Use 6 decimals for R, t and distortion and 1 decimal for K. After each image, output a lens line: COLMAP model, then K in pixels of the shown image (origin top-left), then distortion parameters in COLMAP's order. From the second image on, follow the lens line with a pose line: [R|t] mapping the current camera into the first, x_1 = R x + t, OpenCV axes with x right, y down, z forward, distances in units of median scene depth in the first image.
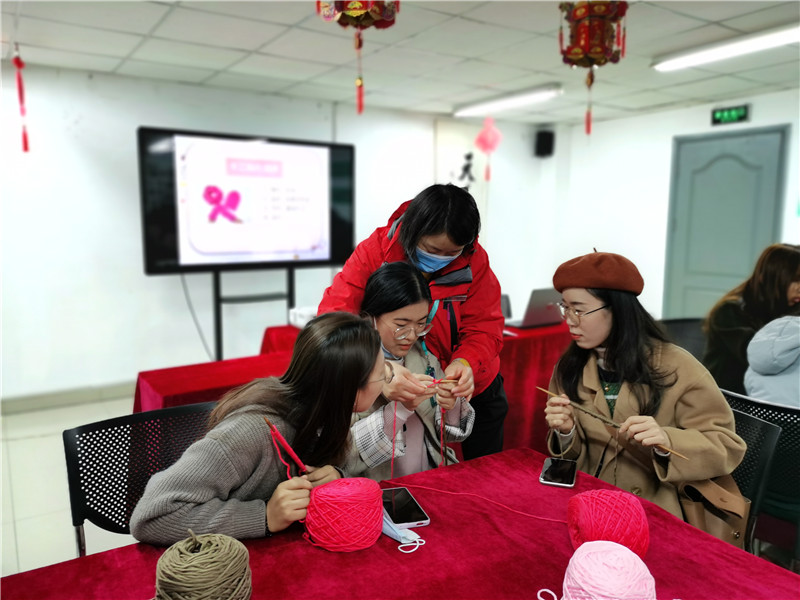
lens RADIAL K [[622.2, 0, 400.0], [0, 622.2, 300.0], [0, 0, 1]] dist [0.067146, -0.066367]
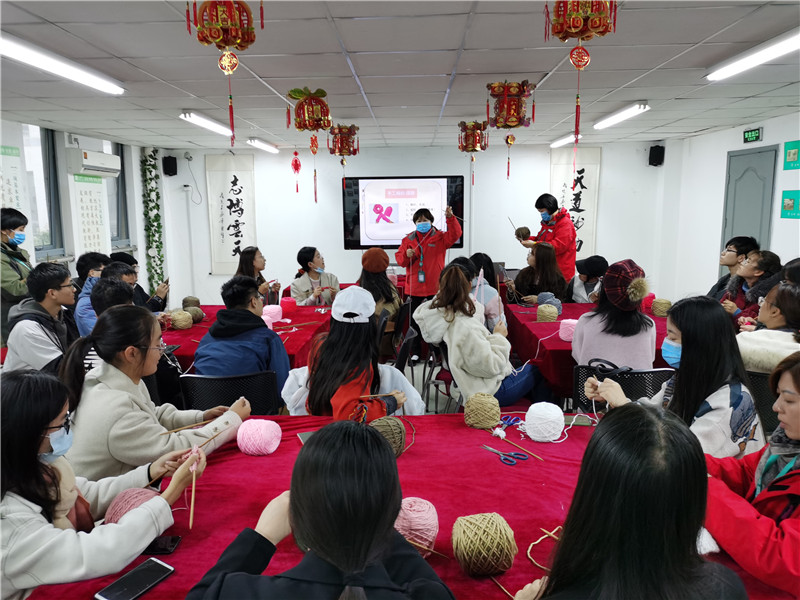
lens RADIAL K [[622.2, 0, 400.0], [0, 622.2, 300.0], [0, 0, 1]] dist [0.067146, -0.066367]
pose [[0.821744, 0.075421, -0.564843, 0.781468], [-0.058416, 0.997130, 0.048158, 0.013649], [0.566854, -0.006578, 0.823792, -0.489109]]
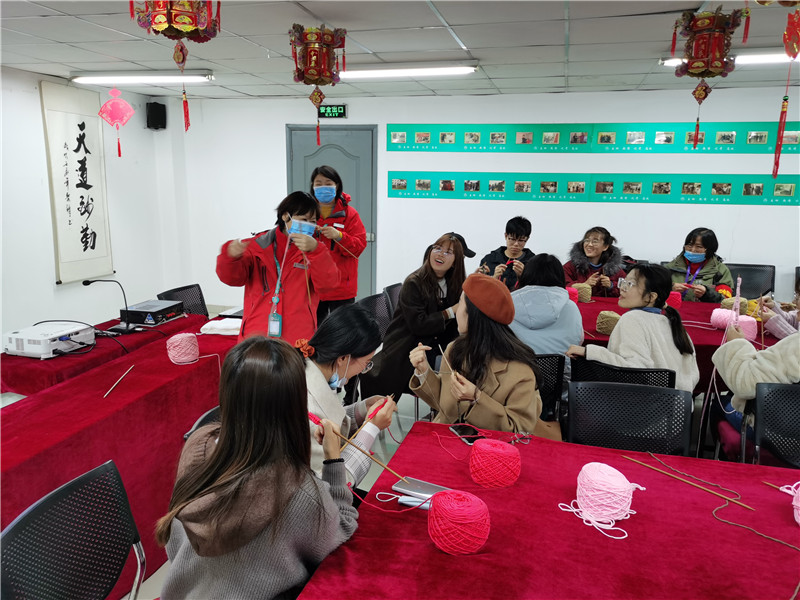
lens RADIAL K [[622.2, 0, 400.0], [0, 622.2, 300.0], [0, 0, 1]] dist [0.067146, -0.066367]
pose [[0.744345, -0.119086, 0.657091, -0.234614], [0.072324, 0.992559, 0.097956, -0.050490], [-0.663867, -0.025389, 0.747420, 0.019677]]
